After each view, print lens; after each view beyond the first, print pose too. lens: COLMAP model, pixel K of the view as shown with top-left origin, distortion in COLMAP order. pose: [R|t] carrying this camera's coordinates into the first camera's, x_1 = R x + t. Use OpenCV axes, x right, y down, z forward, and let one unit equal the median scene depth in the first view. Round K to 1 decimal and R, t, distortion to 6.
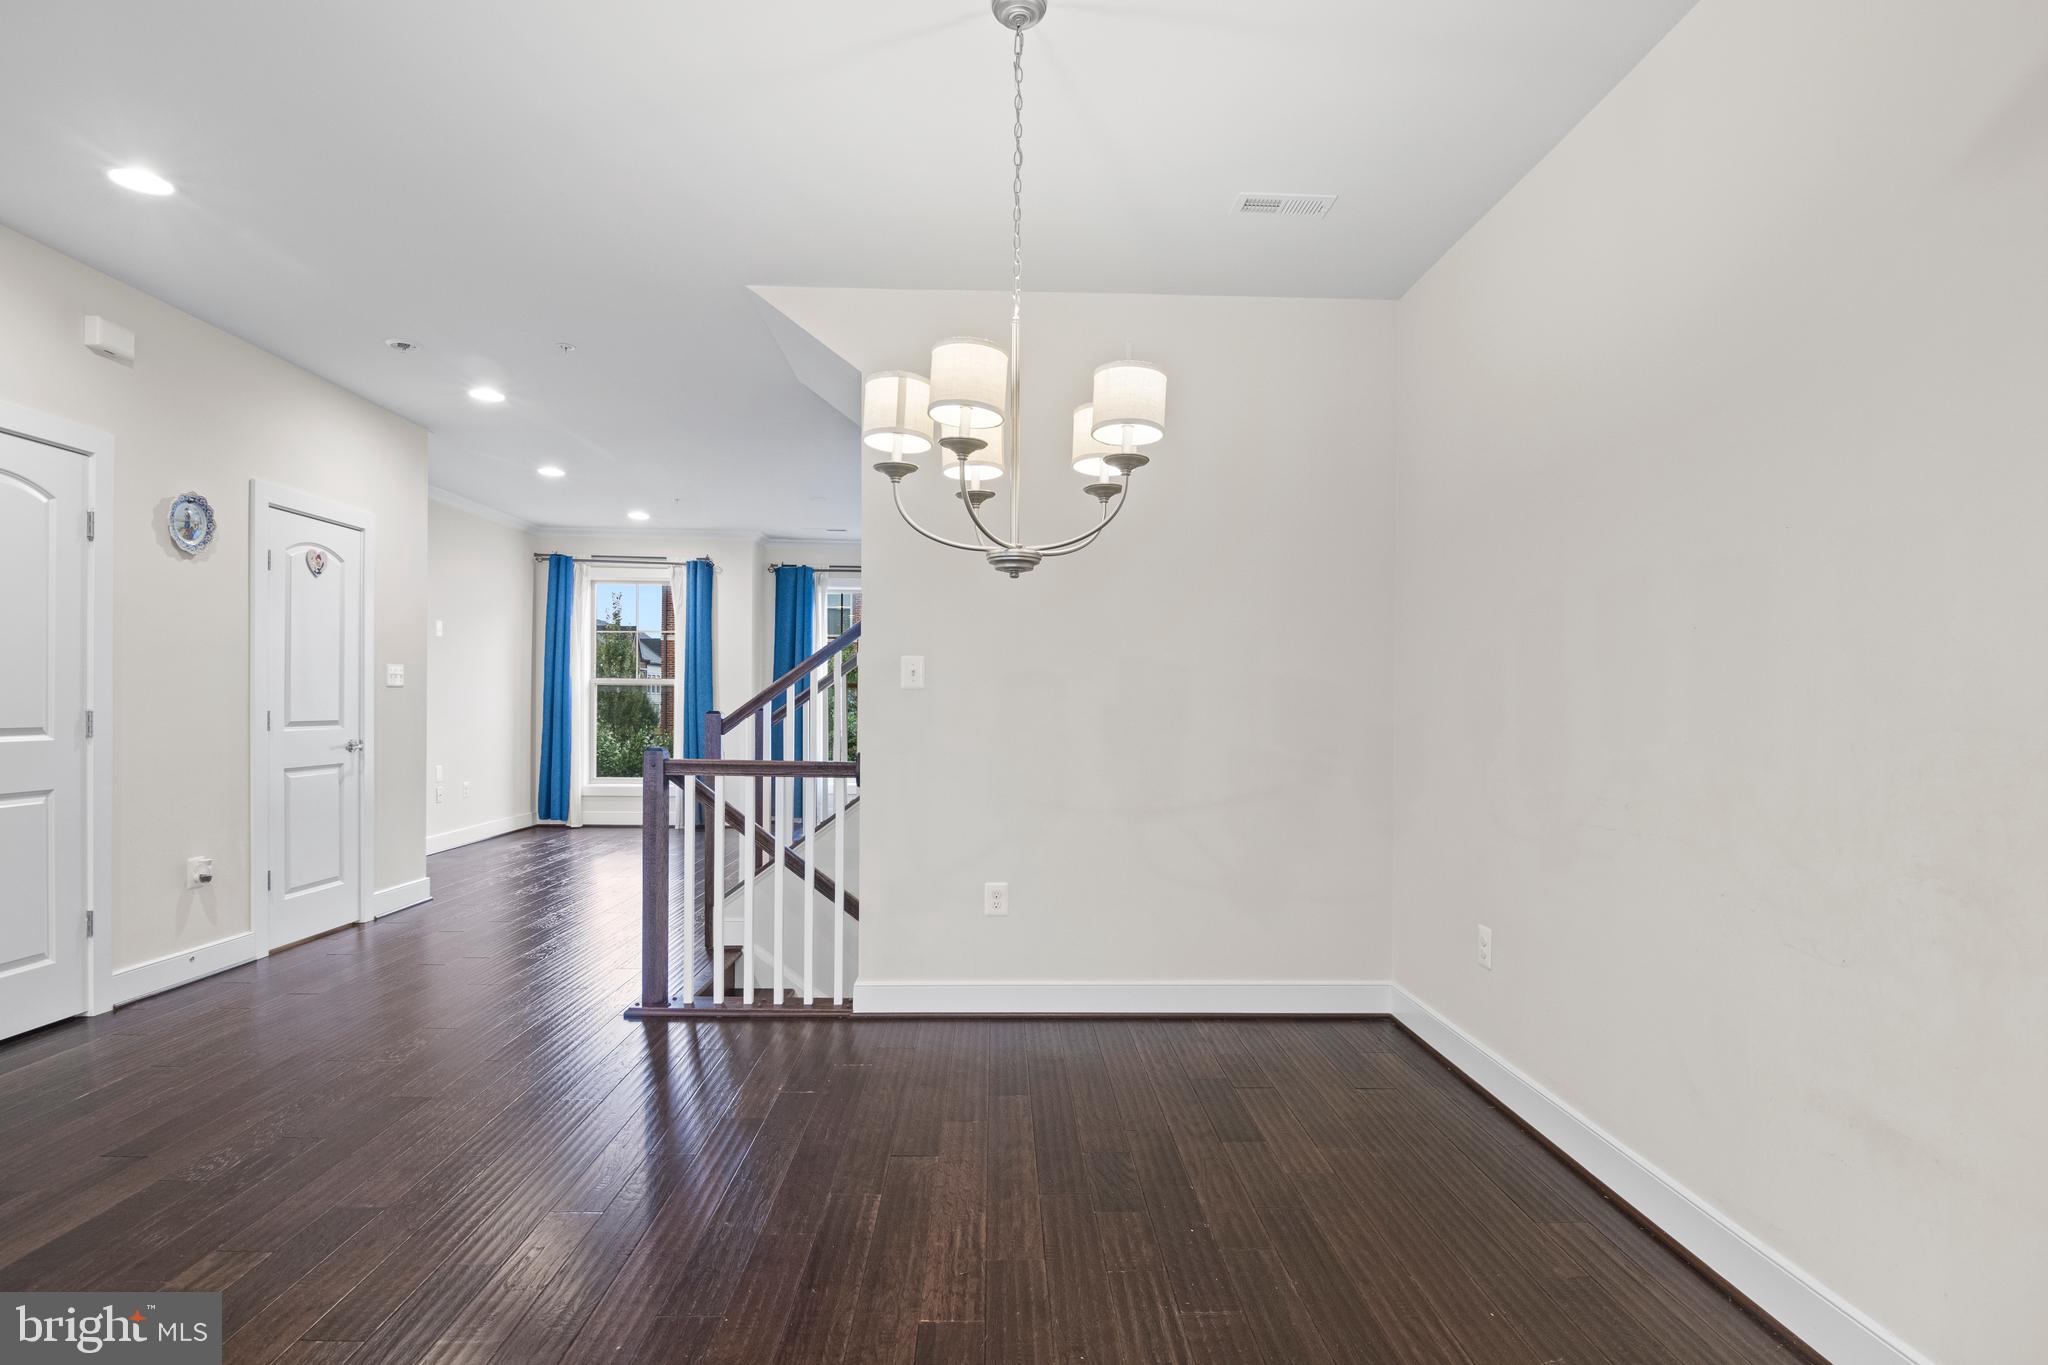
lens RADIAL K [[1054.2, 0, 1021.5], [0, 1054.2, 702.9], [0, 0, 1]] dist [-0.011428, -0.007664]
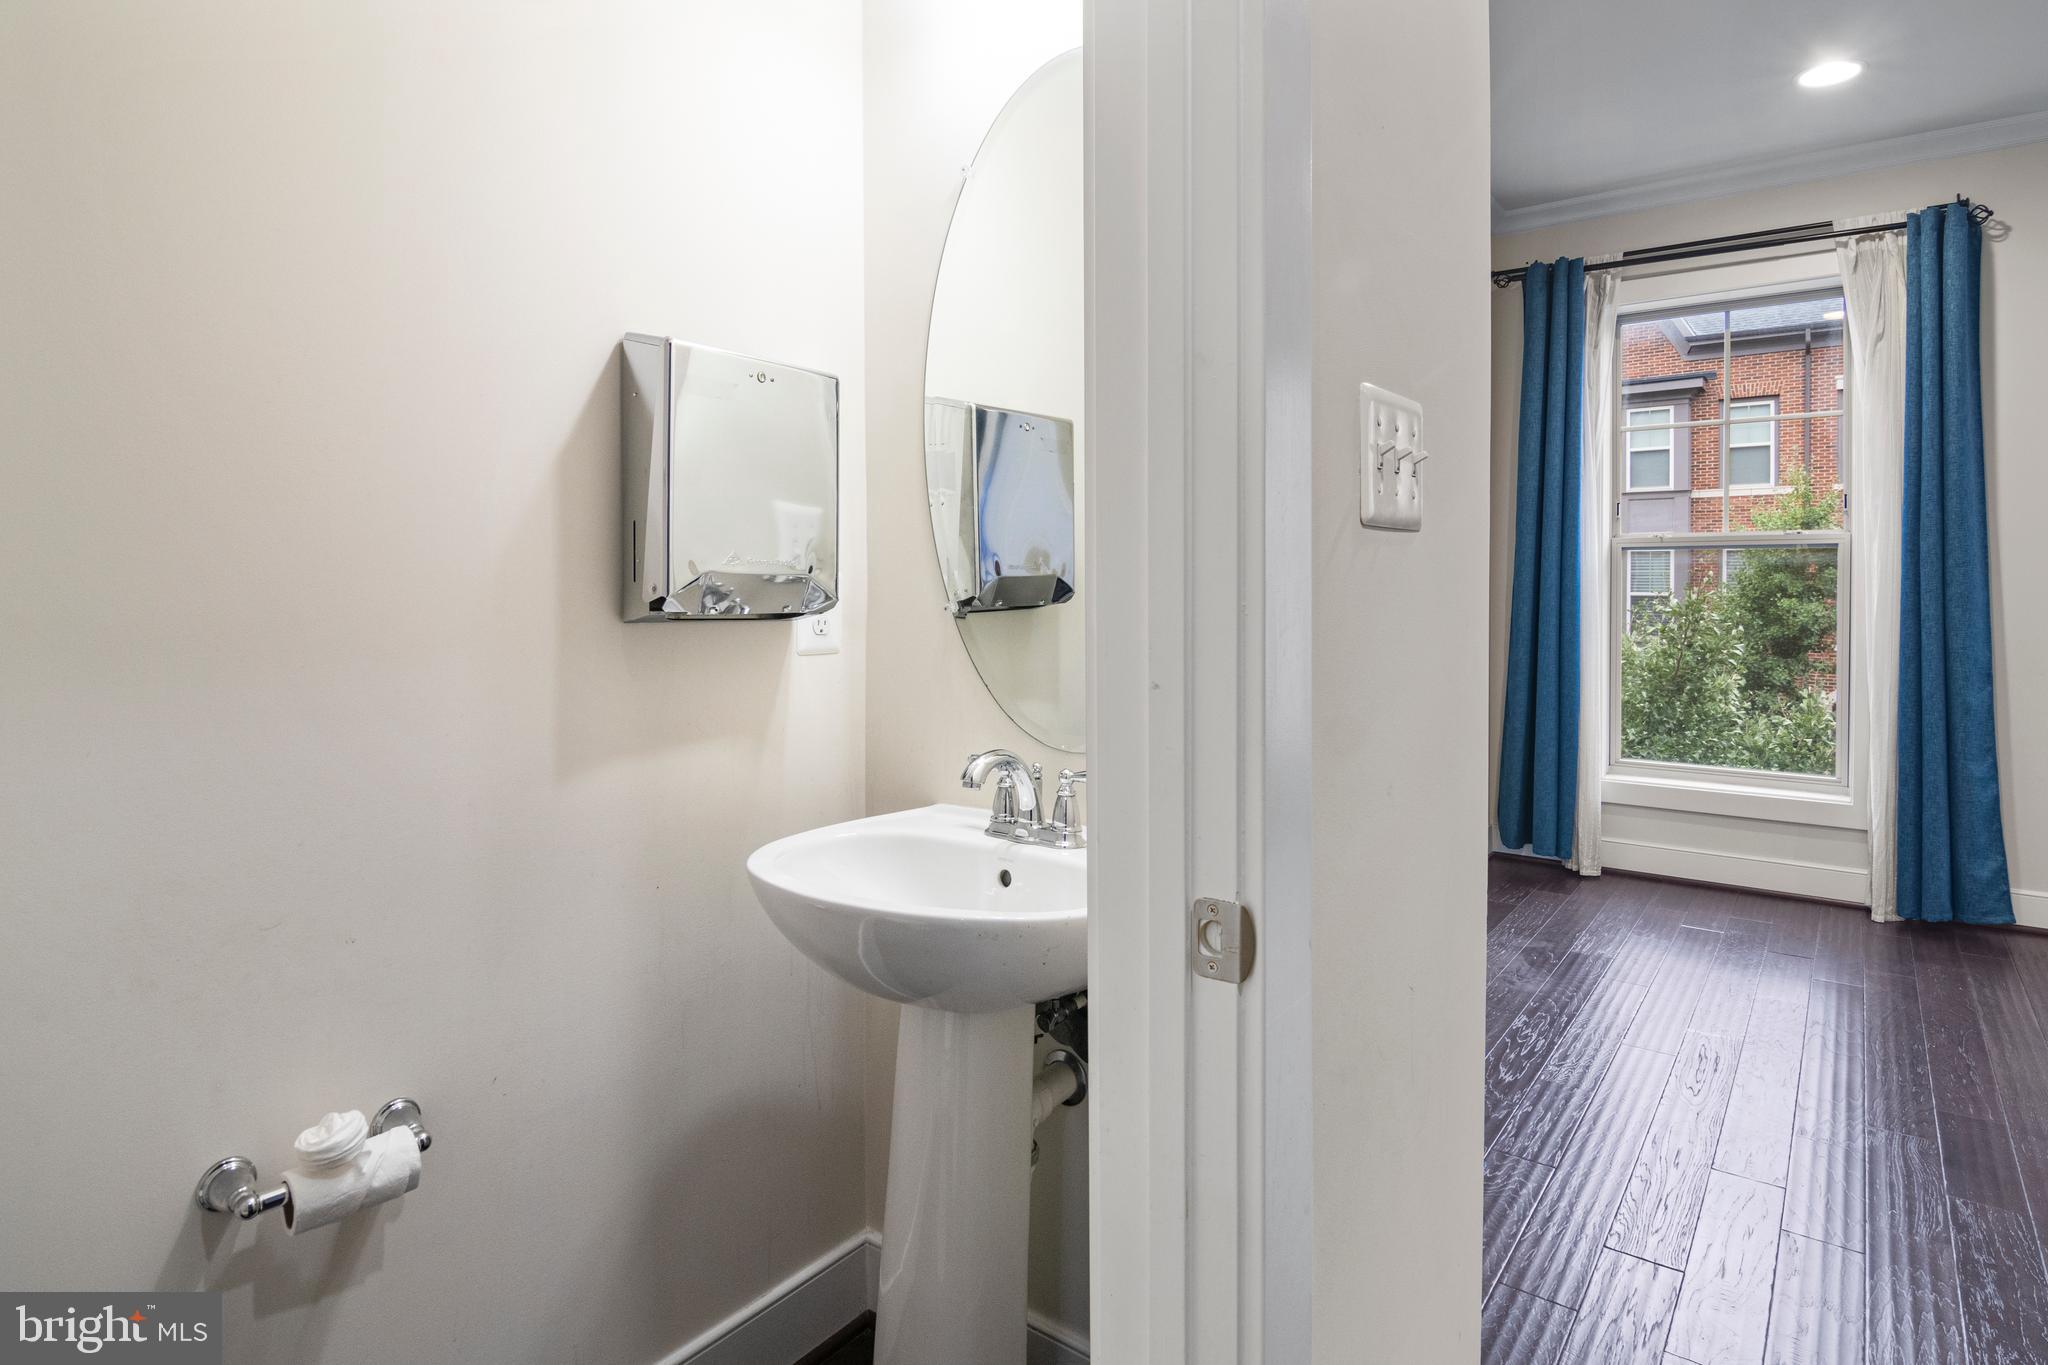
lens RADIAL K [[1054.2, 0, 1068.8], [0, 1054.2, 592.4], [0, 0, 1]] dist [-0.011428, -0.007664]
pose [[0.785233, -0.004507, -0.619184, -0.320376], [0.007901, 0.999965, 0.002741, -0.003099], [0.619150, -0.007045, 0.785241, 0.514593]]
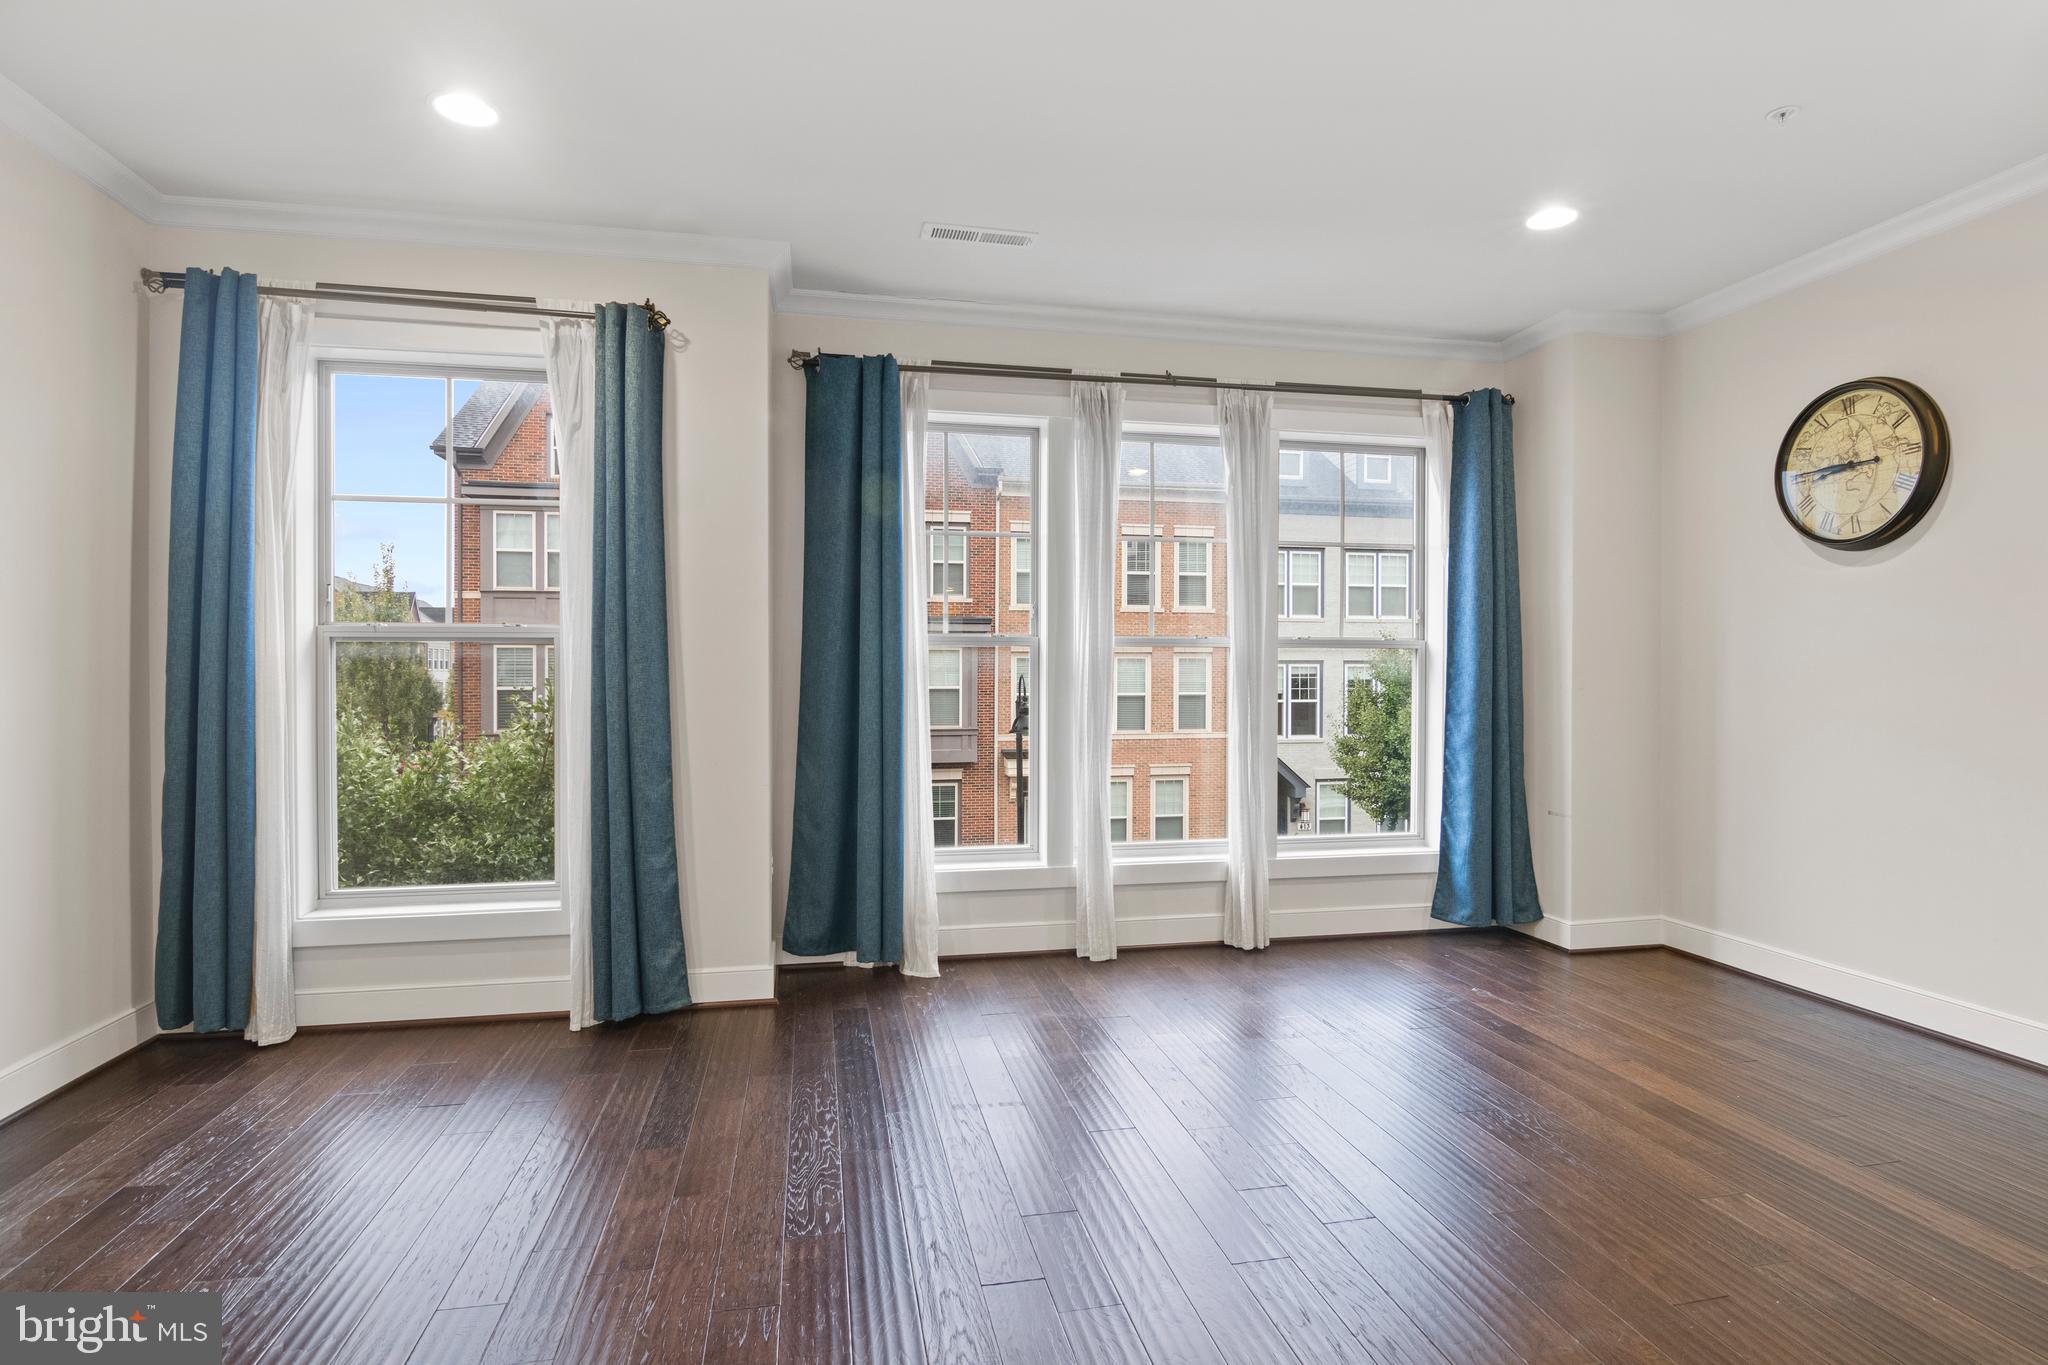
lens RADIAL K [[1054.2, 0, 1030.1], [0, 1054.2, 668.5], [0, 0, 1]] dist [-0.011428, -0.007664]
pose [[0.983467, -0.011850, 0.180698, -0.233085], [0.012787, 0.999910, -0.004024, -0.003231], [-0.180634, 0.006268, 0.983530, 0.601542]]
